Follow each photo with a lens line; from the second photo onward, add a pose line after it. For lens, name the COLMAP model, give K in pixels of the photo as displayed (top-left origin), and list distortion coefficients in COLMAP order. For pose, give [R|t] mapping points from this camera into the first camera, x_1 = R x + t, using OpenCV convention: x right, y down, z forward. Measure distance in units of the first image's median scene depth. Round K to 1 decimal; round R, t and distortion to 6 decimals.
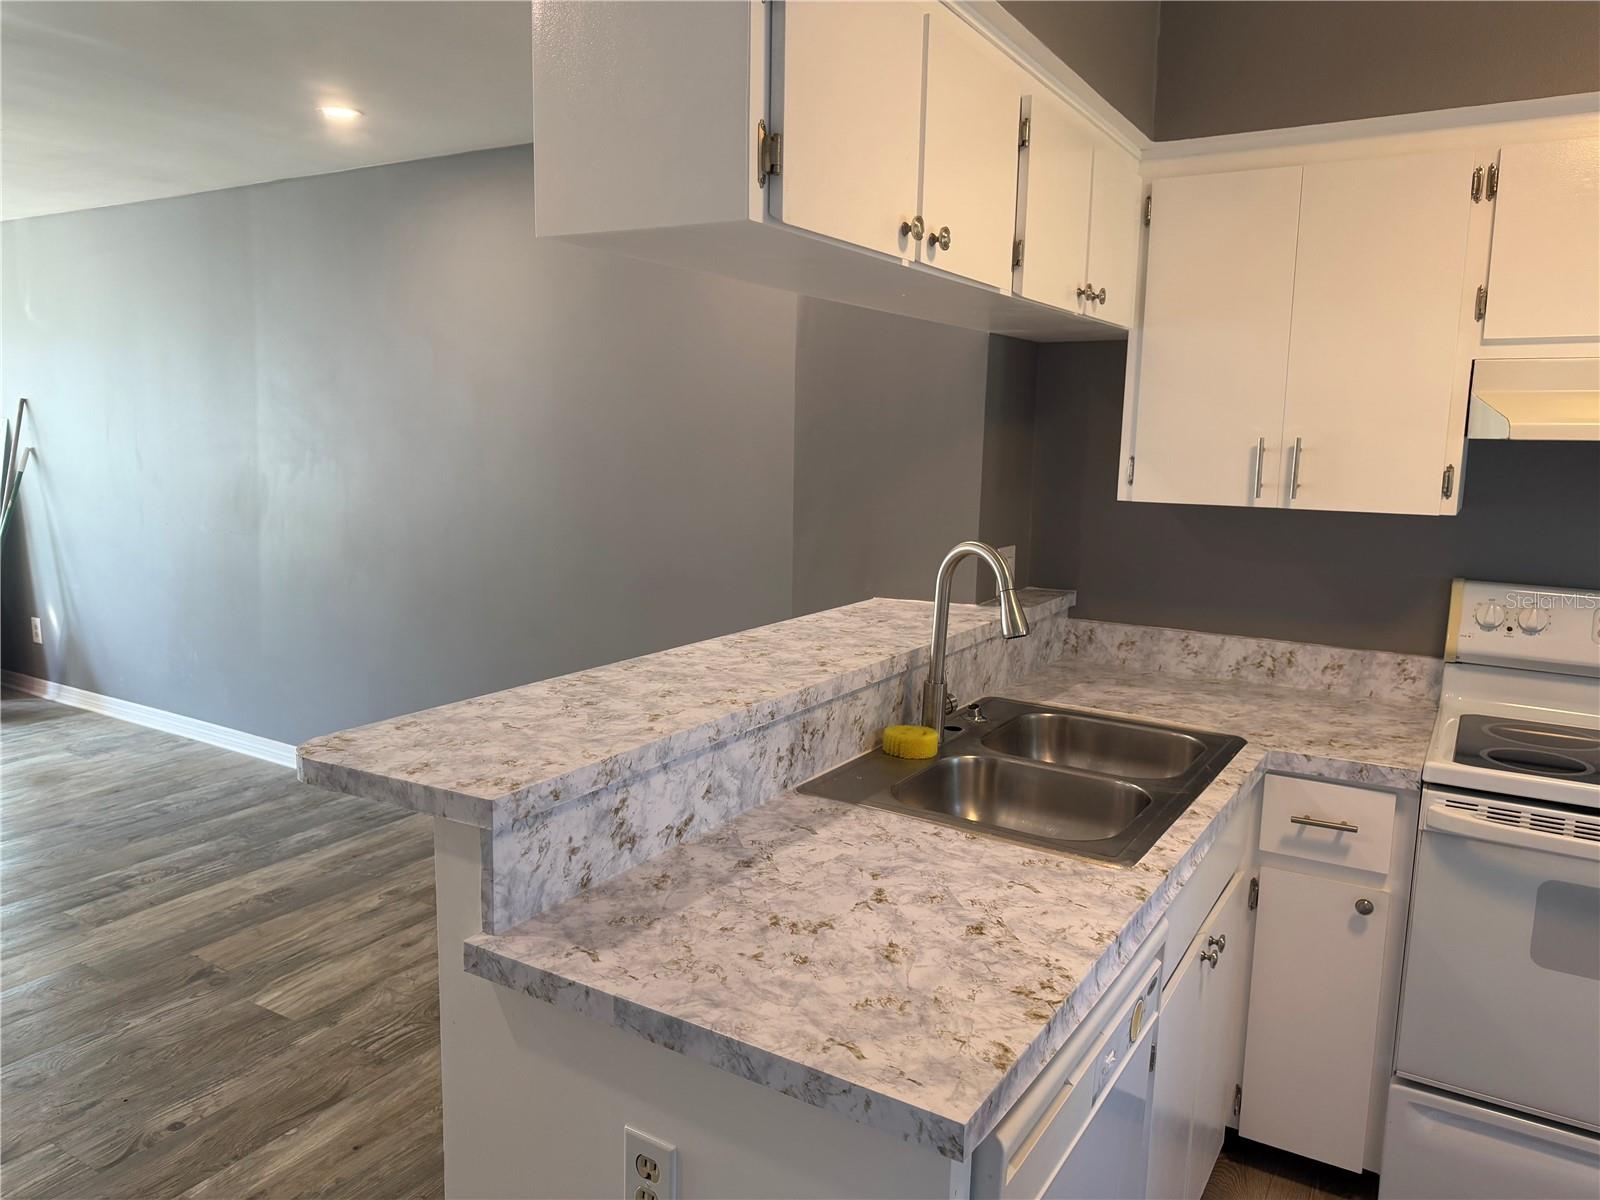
lens RADIAL K [[1113.6, 0, 839.1], [0, 1113.6, 601.5], [0, 0, 1]] dist [0.079862, -0.104507]
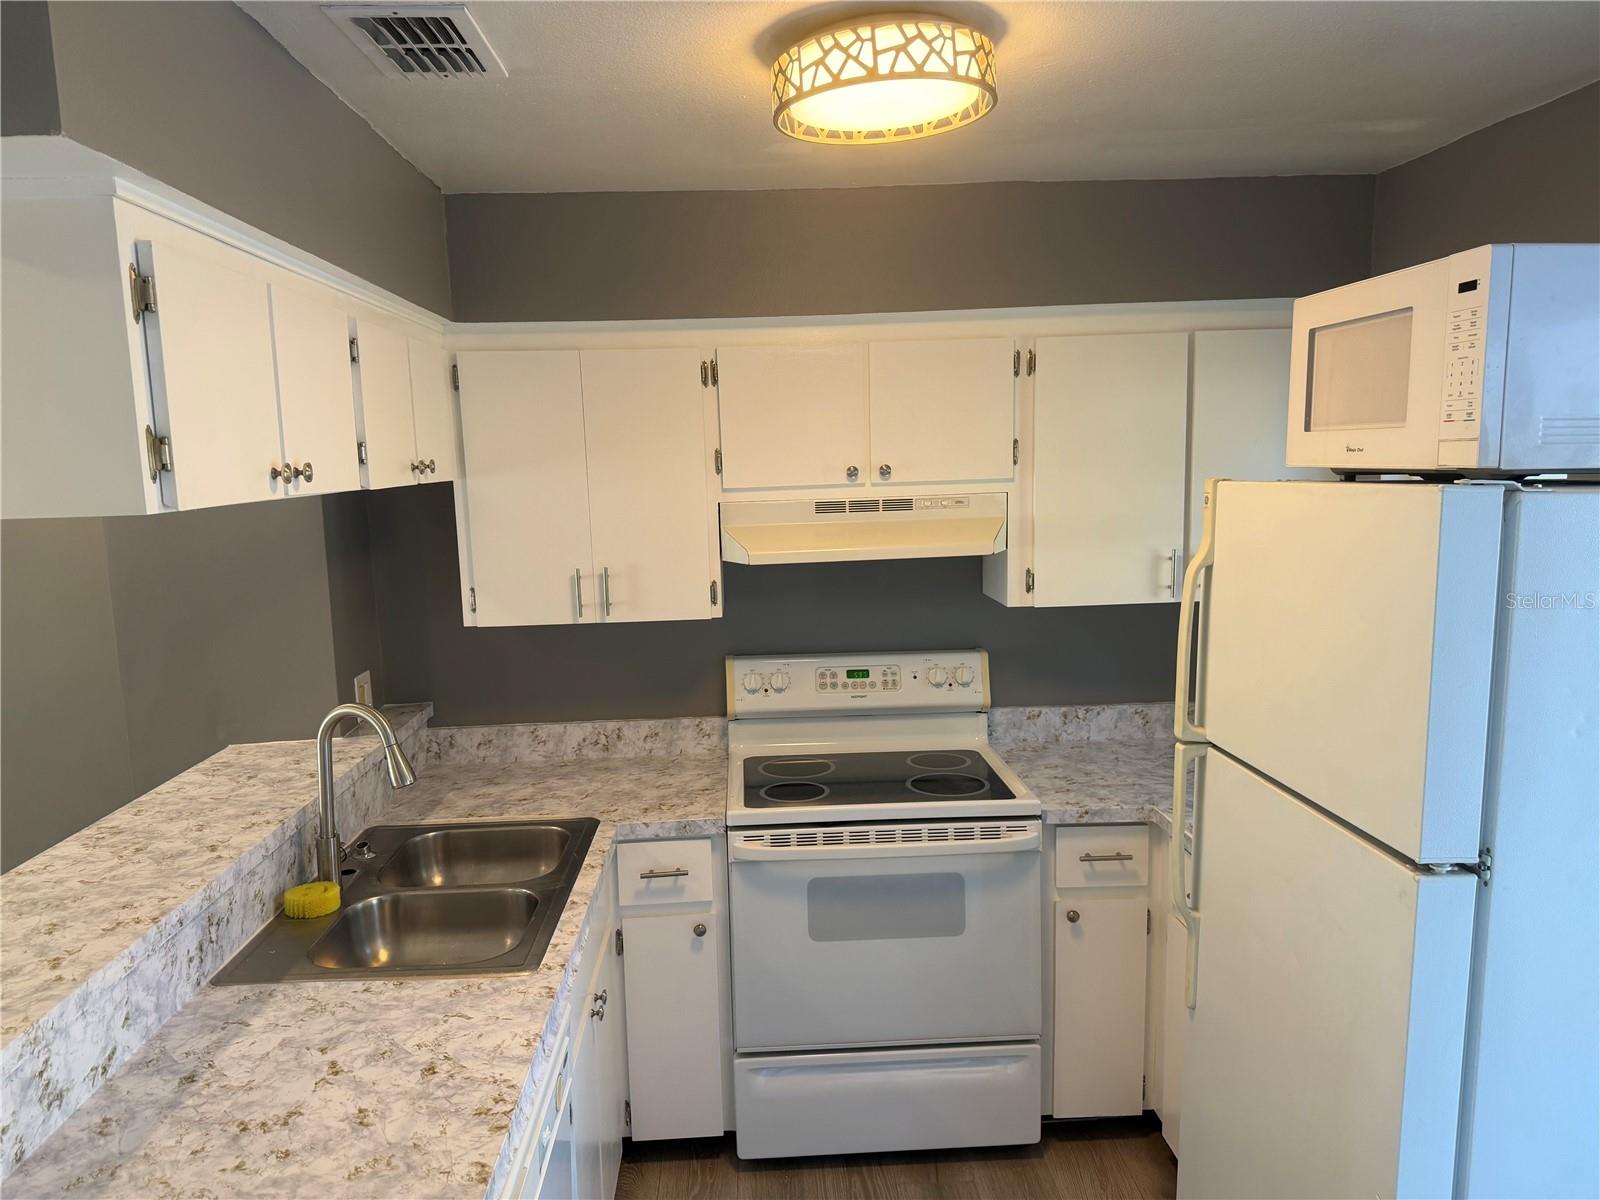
lens RADIAL K [[1101.4, 0, 800.0], [0, 1101.4, 582.4], [0, 0, 1]] dist [0.020468, -0.010781]
pose [[0.835045, -0.107488, 0.539579, -0.088533], [0.127534, 0.991834, 0.000211, -0.120950], [-0.535196, 0.068639, 0.841935, -0.174074]]
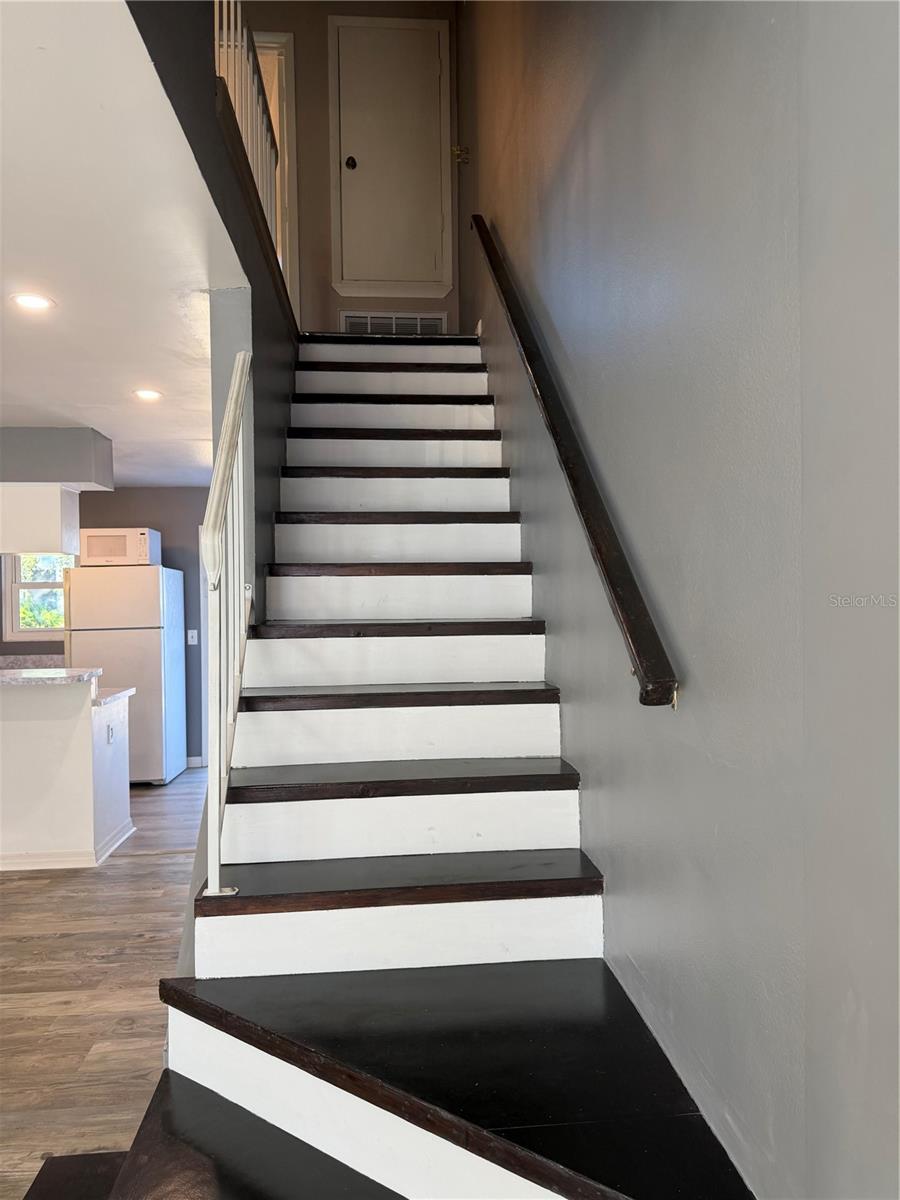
lens RADIAL K [[826.1, 0, 450.0], [0, 826.1, 600.0], [0, 0, 1]] dist [0.020468, -0.010781]
pose [[-0.593189, -0.020775, 0.804795, -2.644983], [0.119425, 0.986336, 0.113486, -0.227443], [-0.796156, 0.163432, -0.582603, 1.171448]]
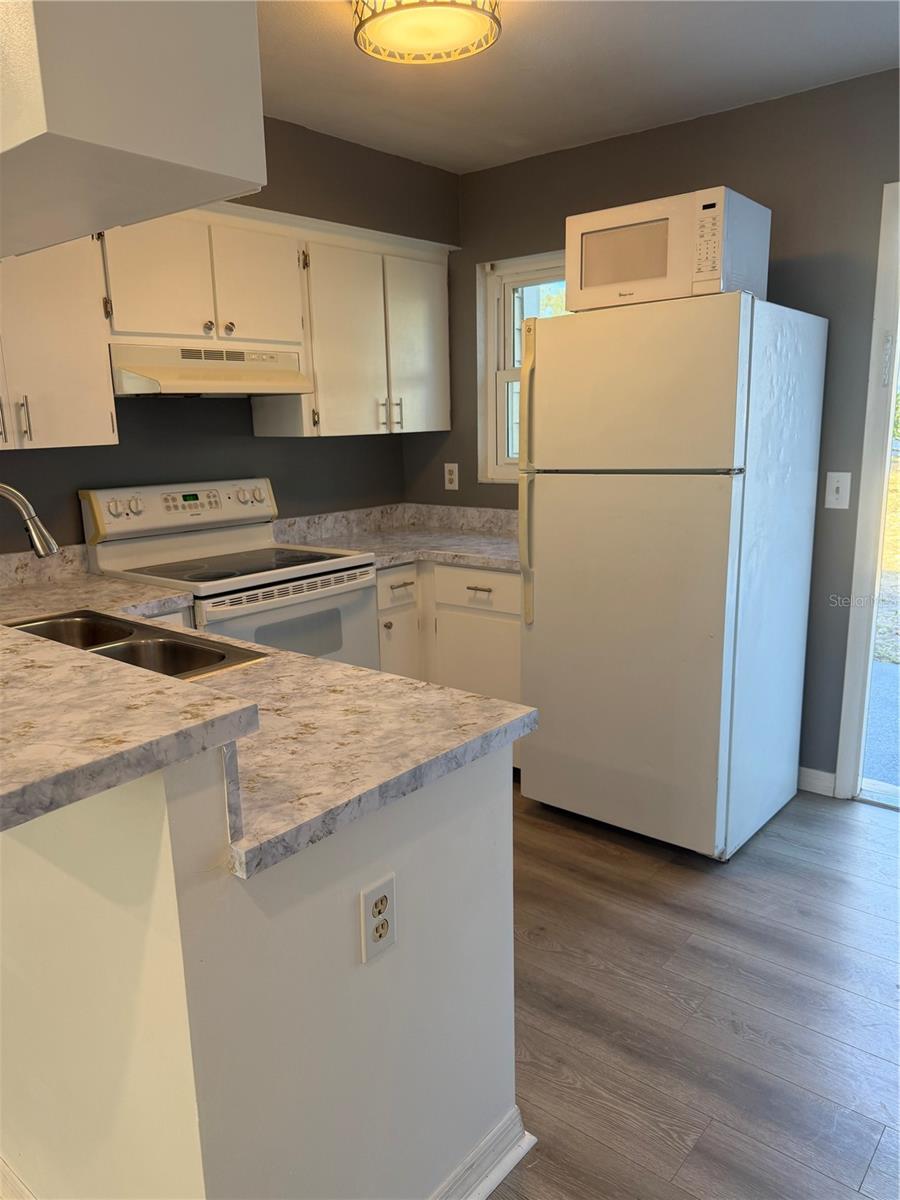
lens RADIAL K [[818.7, 0, 450.0], [0, 818.7, 600.0], [0, 0, 1]] dist [0.057653, -0.121444]
pose [[0.155912, -0.238475, 0.958552, -0.621193], [0.176205, 0.961569, 0.210566, -0.030863], [-0.971928, 0.136072, 0.191940, 0.404771]]
